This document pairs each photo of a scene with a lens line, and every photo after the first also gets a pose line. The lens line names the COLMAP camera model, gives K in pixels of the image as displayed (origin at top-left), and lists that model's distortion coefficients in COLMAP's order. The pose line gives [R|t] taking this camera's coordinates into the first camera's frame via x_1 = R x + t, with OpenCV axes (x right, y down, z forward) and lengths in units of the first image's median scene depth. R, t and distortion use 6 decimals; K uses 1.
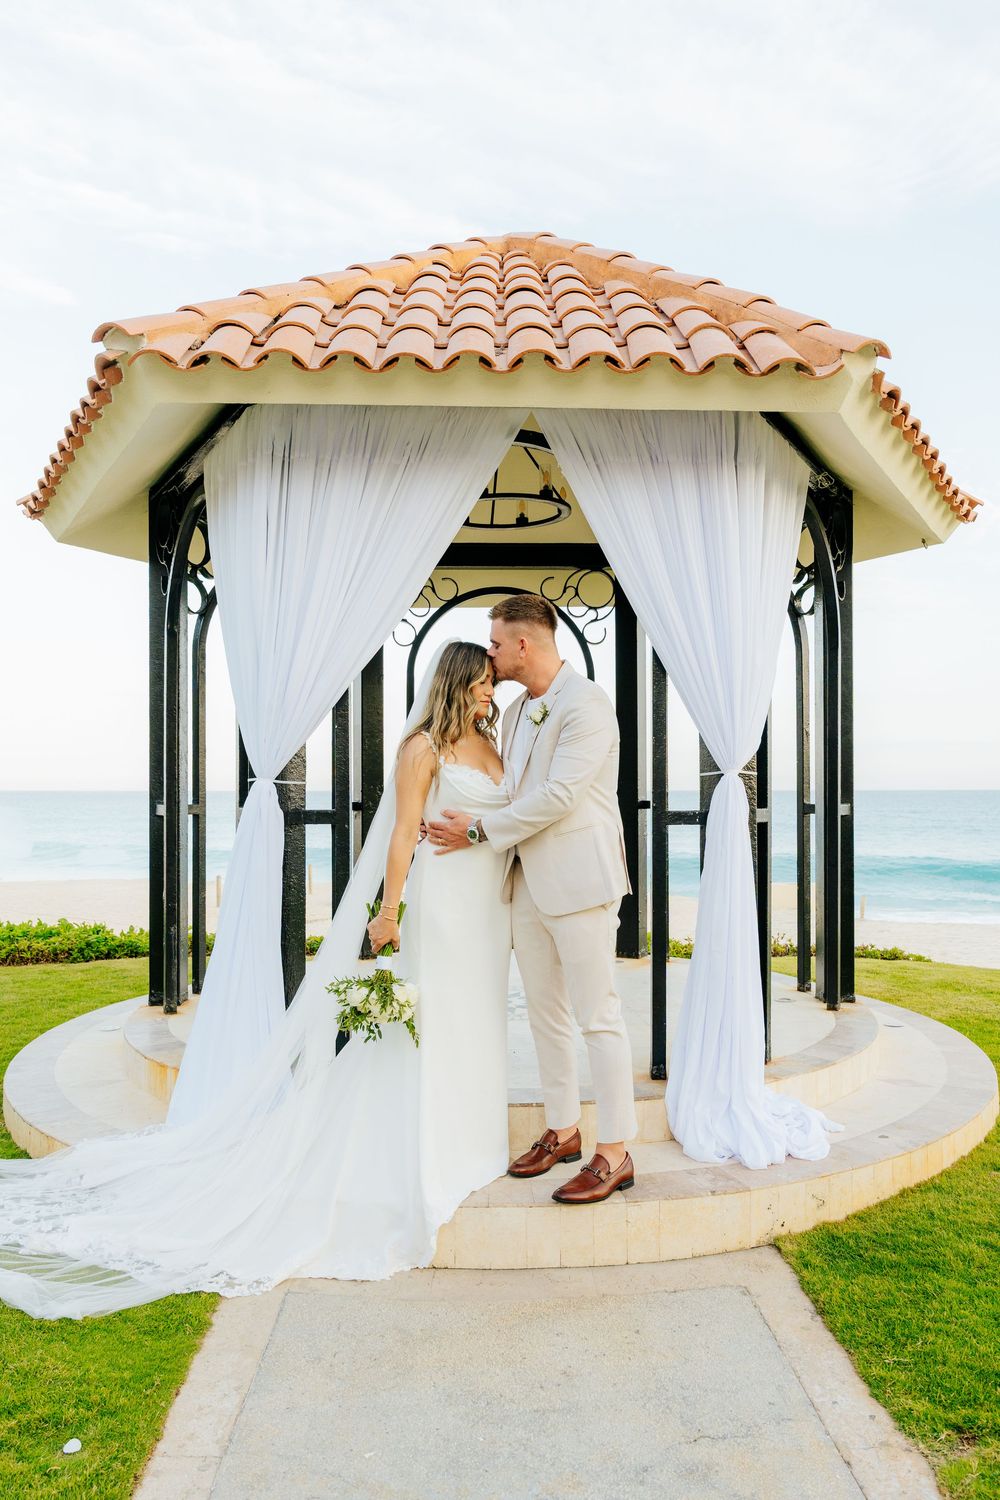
lens RADIAL K [[1101.9, 0, 493.6], [0, 1101.9, 771.5], [0, 0, 1]] dist [0.001584, -0.006400]
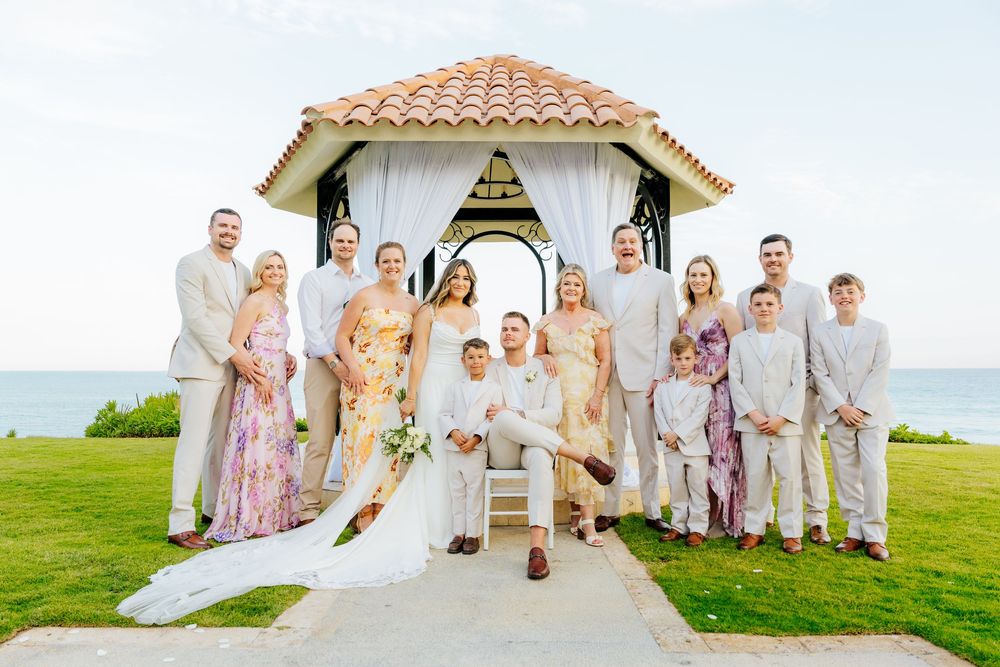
lens RADIAL K [[734.6, 0, 500.0], [0, 734.6, 333.5], [0, 0, 1]] dist [0.001584, -0.006400]
pose [[0.999710, -0.002857, -0.023898, 0.065463], [0.001650, 0.998729, -0.050376, 0.113773], [0.024011, 0.050322, 0.998444, -0.400680]]
